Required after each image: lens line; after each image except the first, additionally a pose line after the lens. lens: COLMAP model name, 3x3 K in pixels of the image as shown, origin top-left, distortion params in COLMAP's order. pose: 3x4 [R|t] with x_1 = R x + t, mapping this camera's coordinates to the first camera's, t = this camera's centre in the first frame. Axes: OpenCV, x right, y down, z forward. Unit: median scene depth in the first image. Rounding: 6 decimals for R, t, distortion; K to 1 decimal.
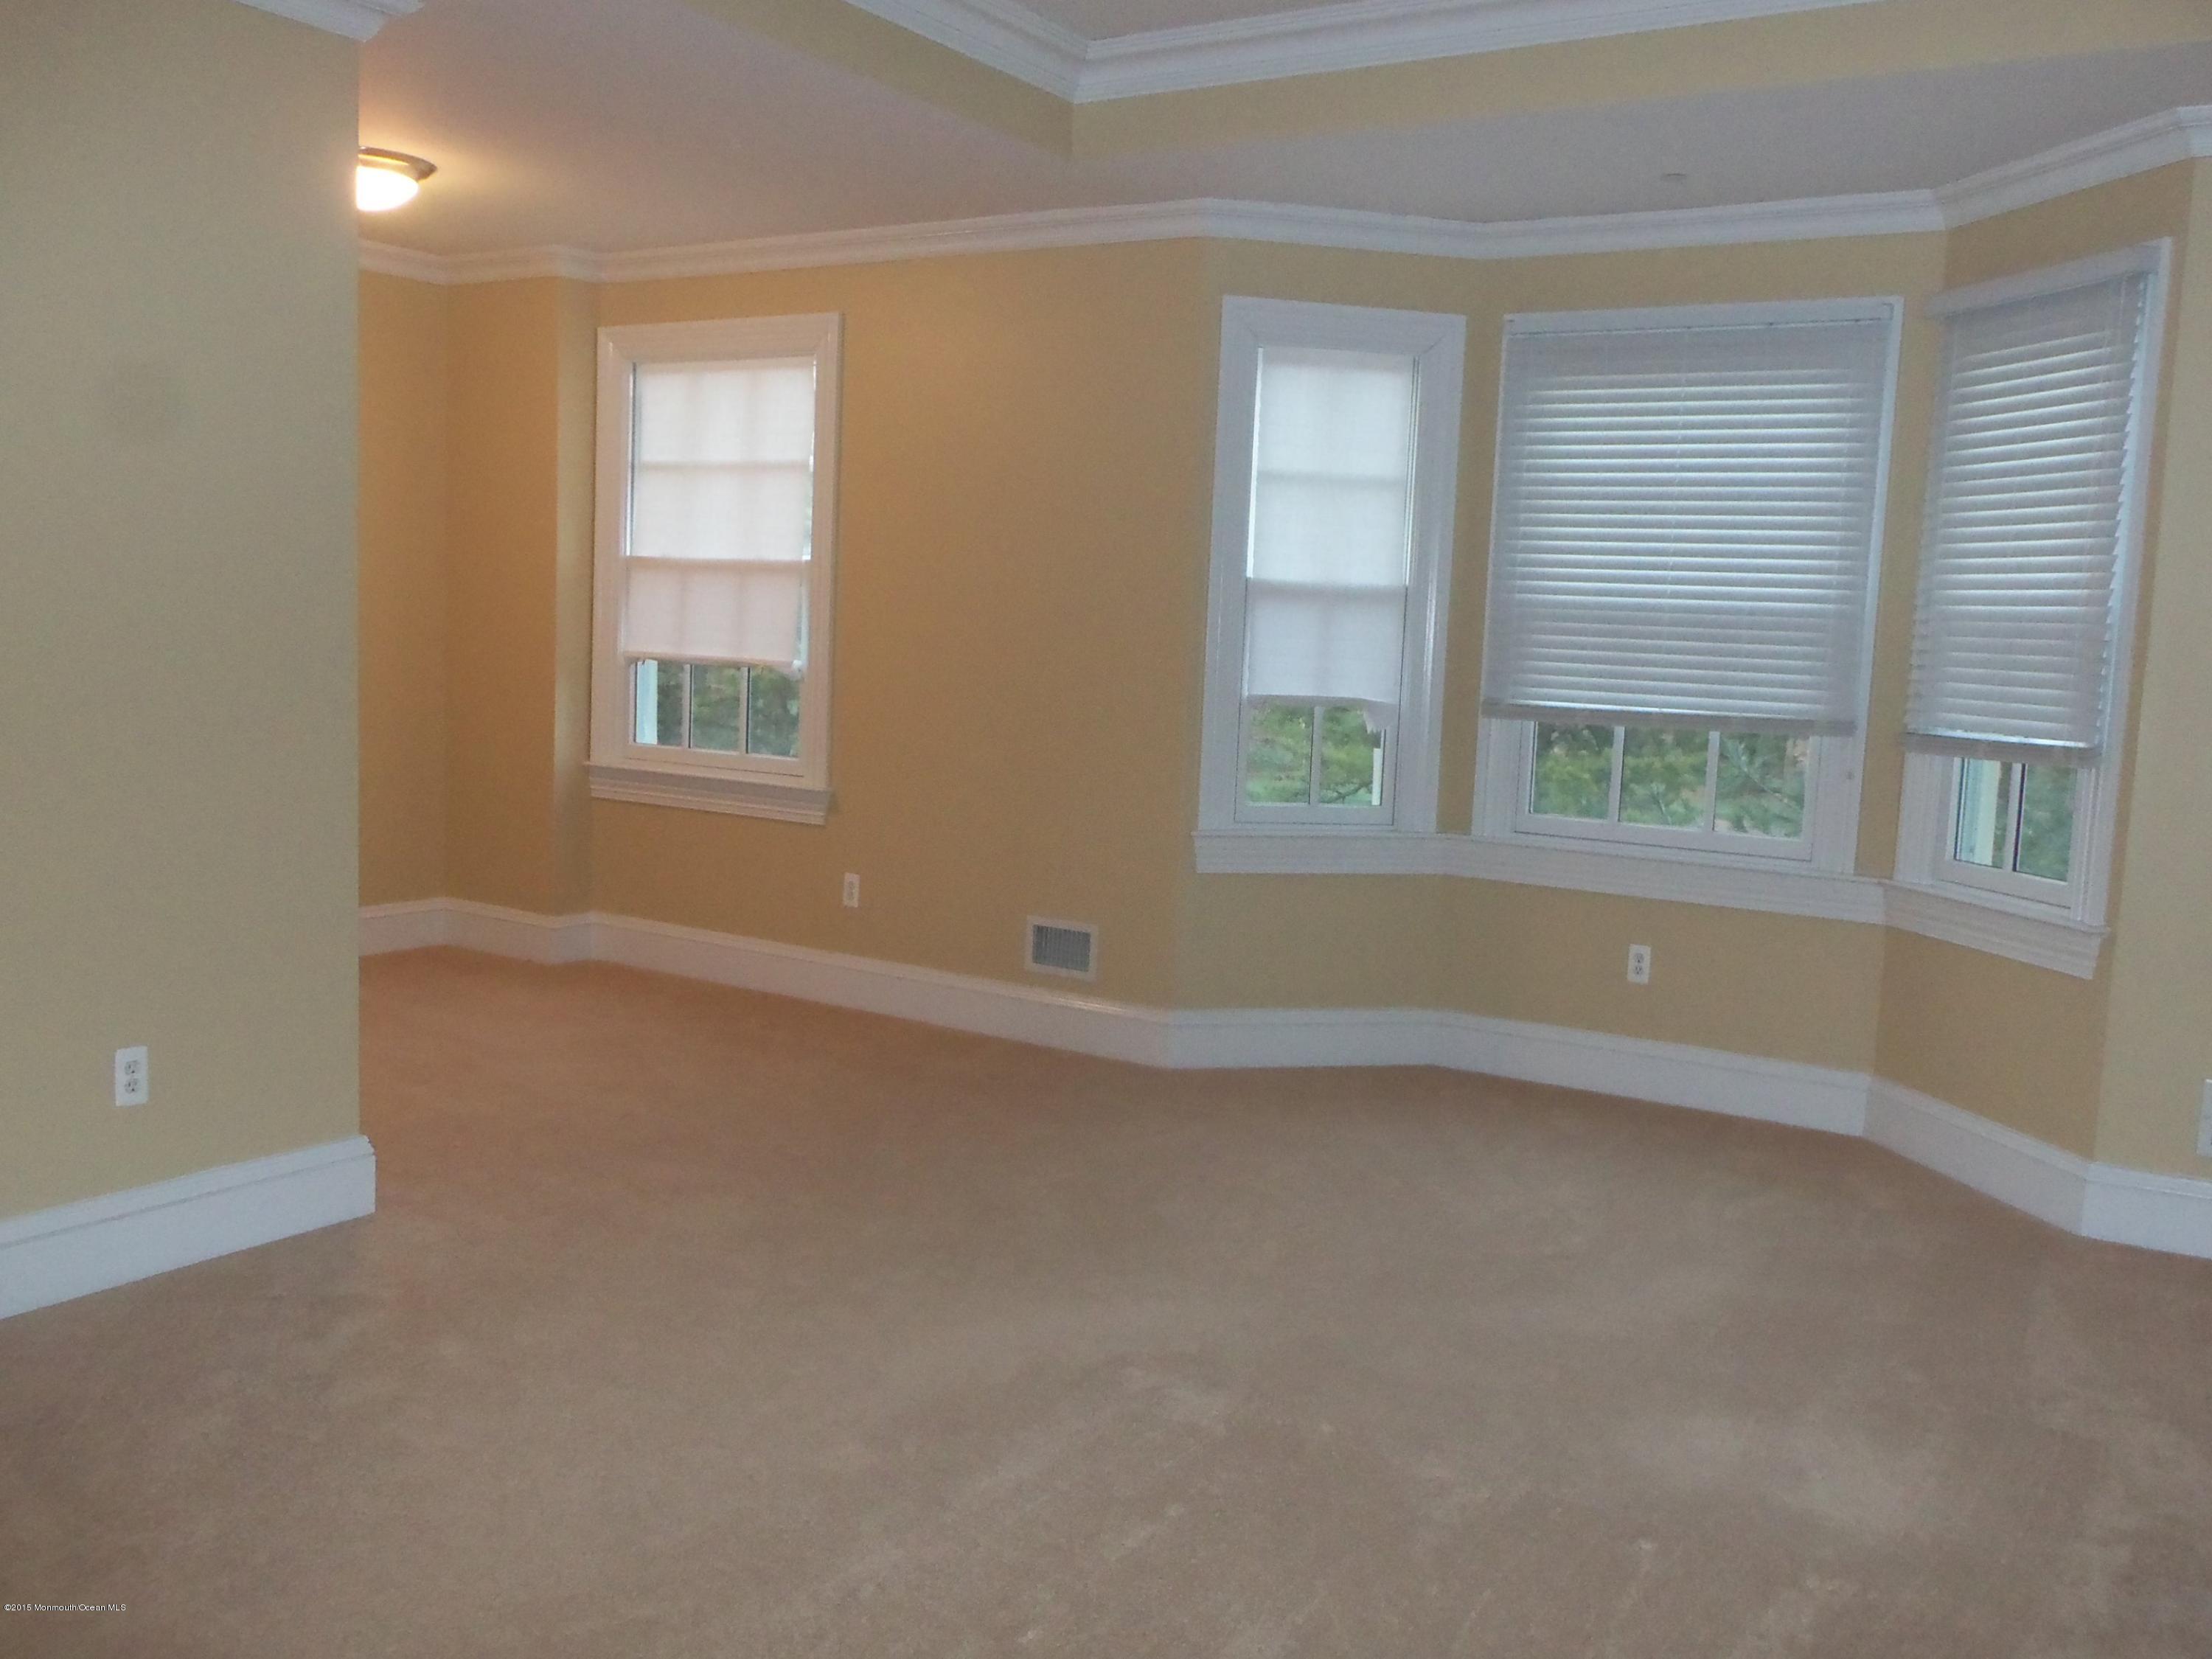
lens RADIAL K [[1904.5, 0, 1111.5], [0, 1904.5, 826.8], [0, 0, 1]] dist [0.004453, 0.007316]
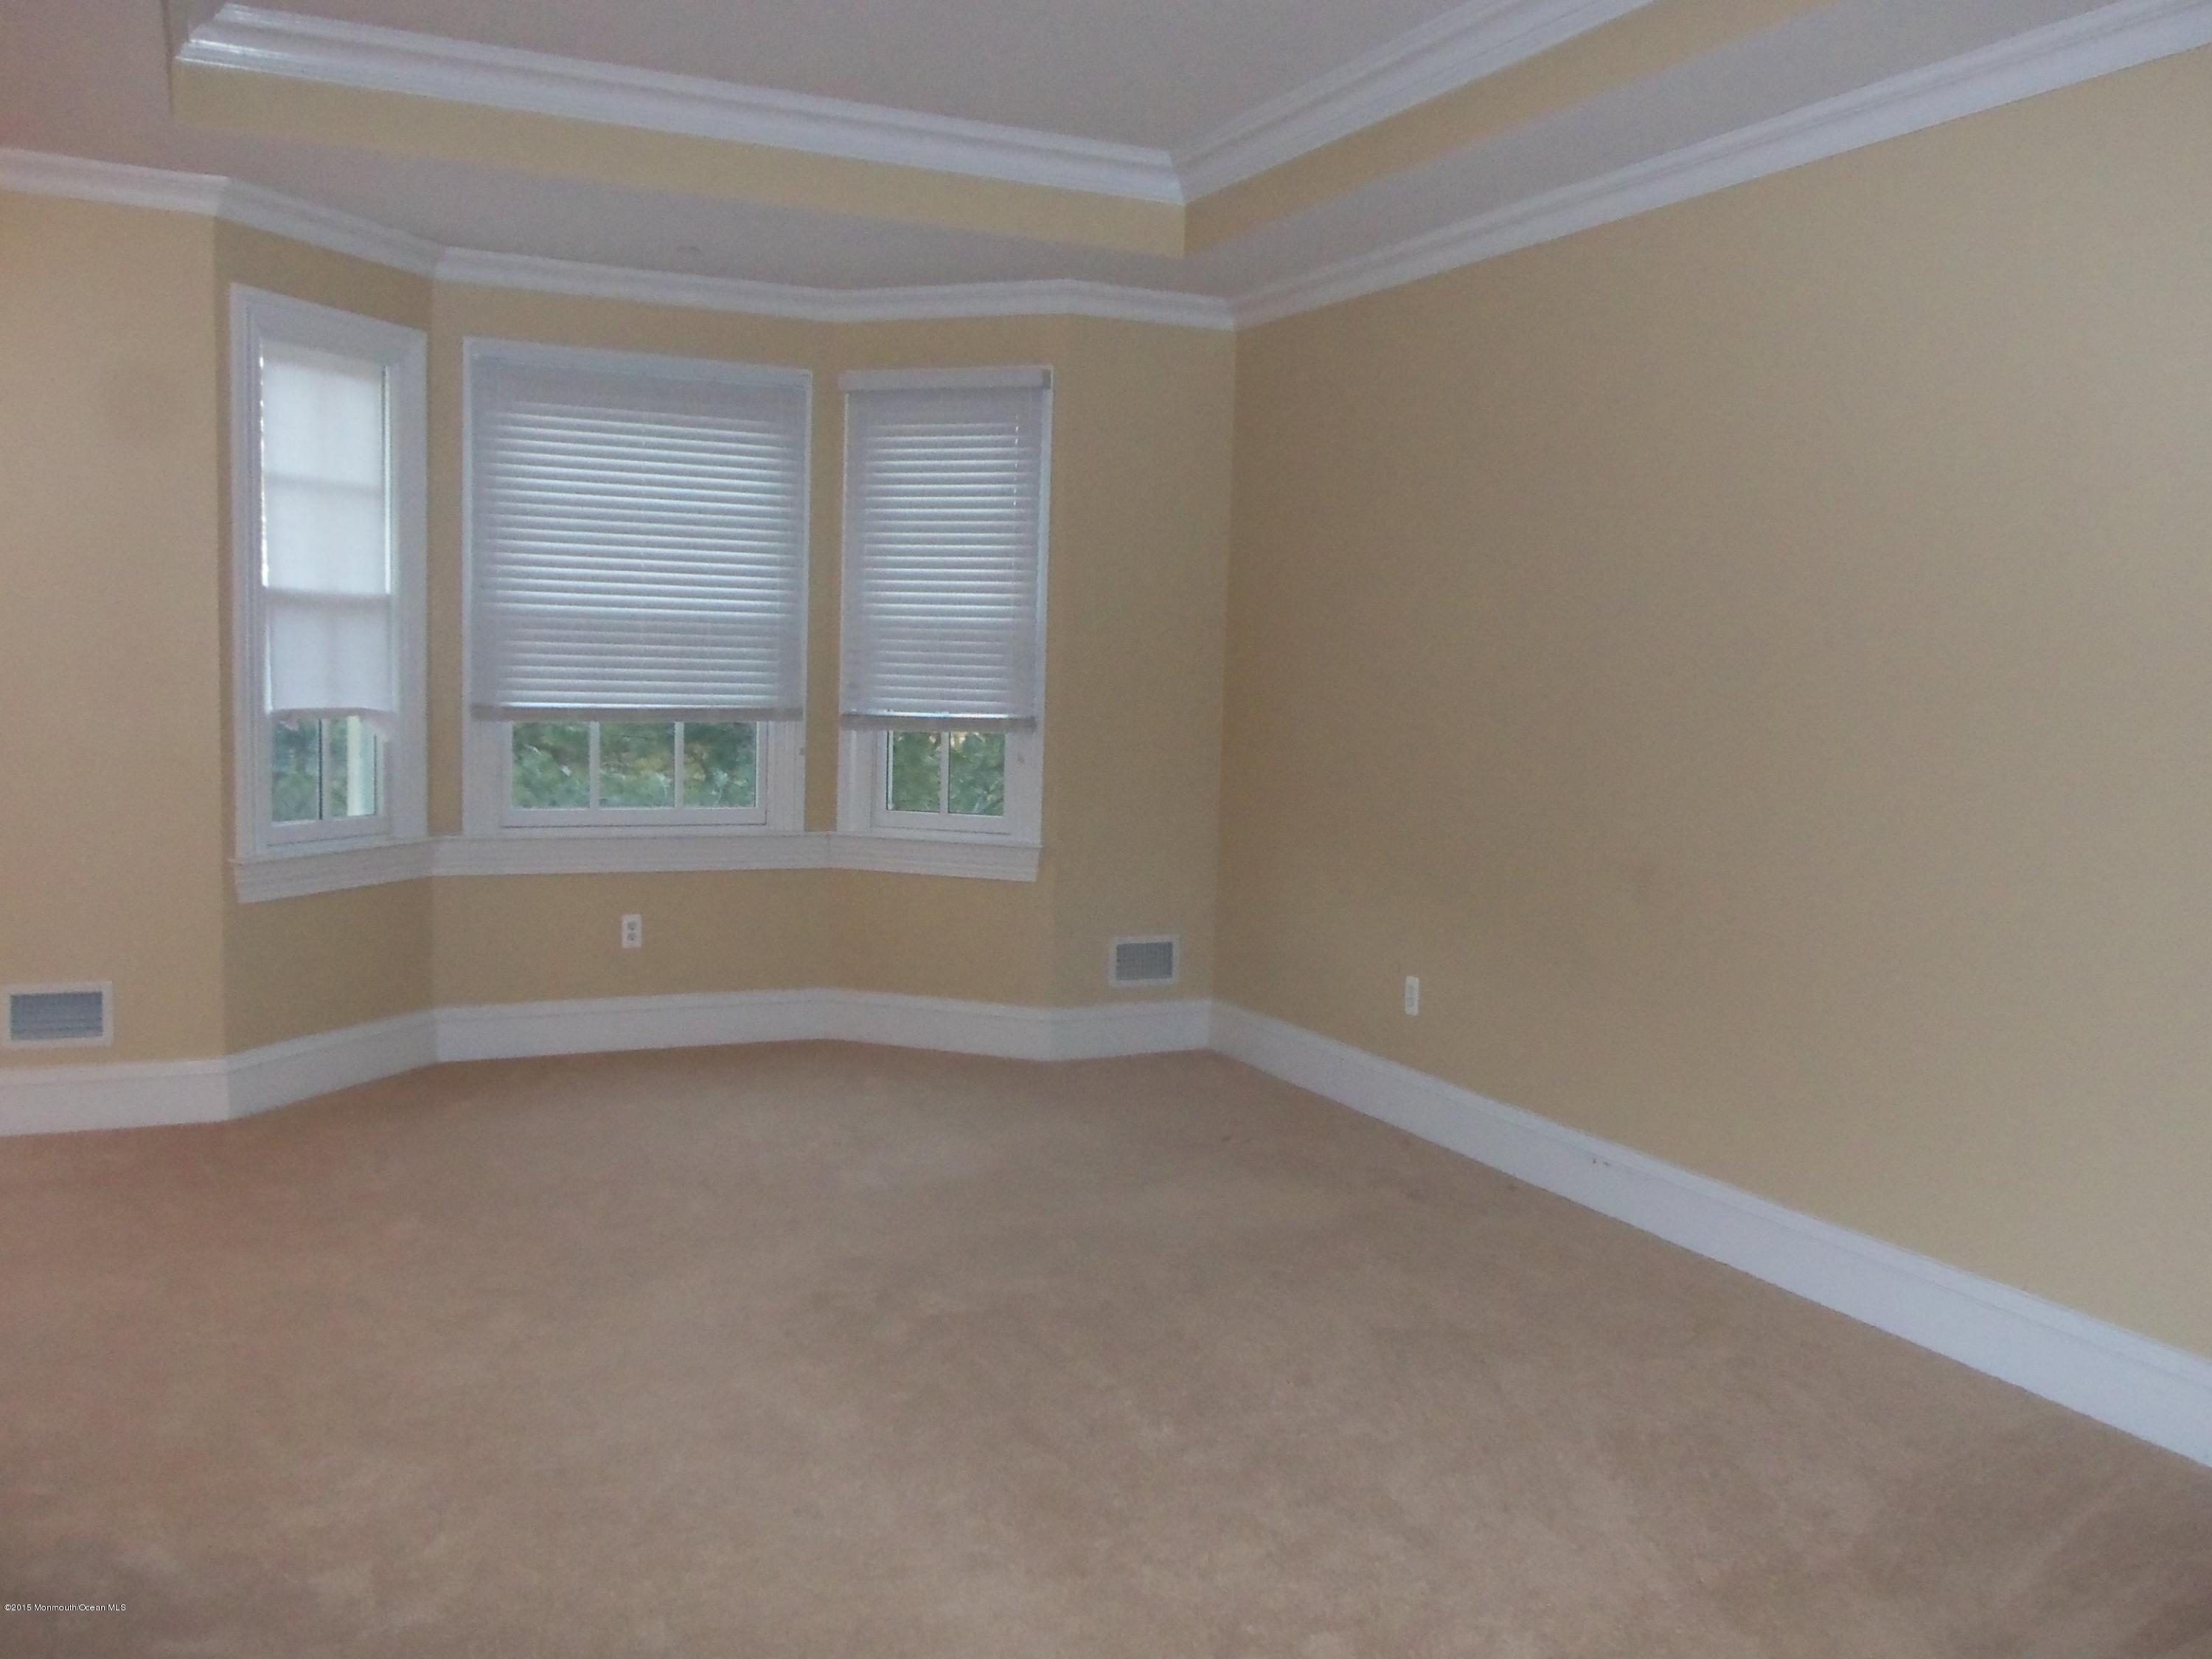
lens RADIAL K [[1904.5, 0, 1106.4], [0, 1904.5, 829.7], [0, 0, 1]] dist [0.004453, 0.007316]
pose [[0.552233, -0.099633, 0.827715, -0.498565], [0.088133, 0.994247, 0.060878, -0.032007], [-0.829019, 0.039330, 0.557836, 0.133811]]
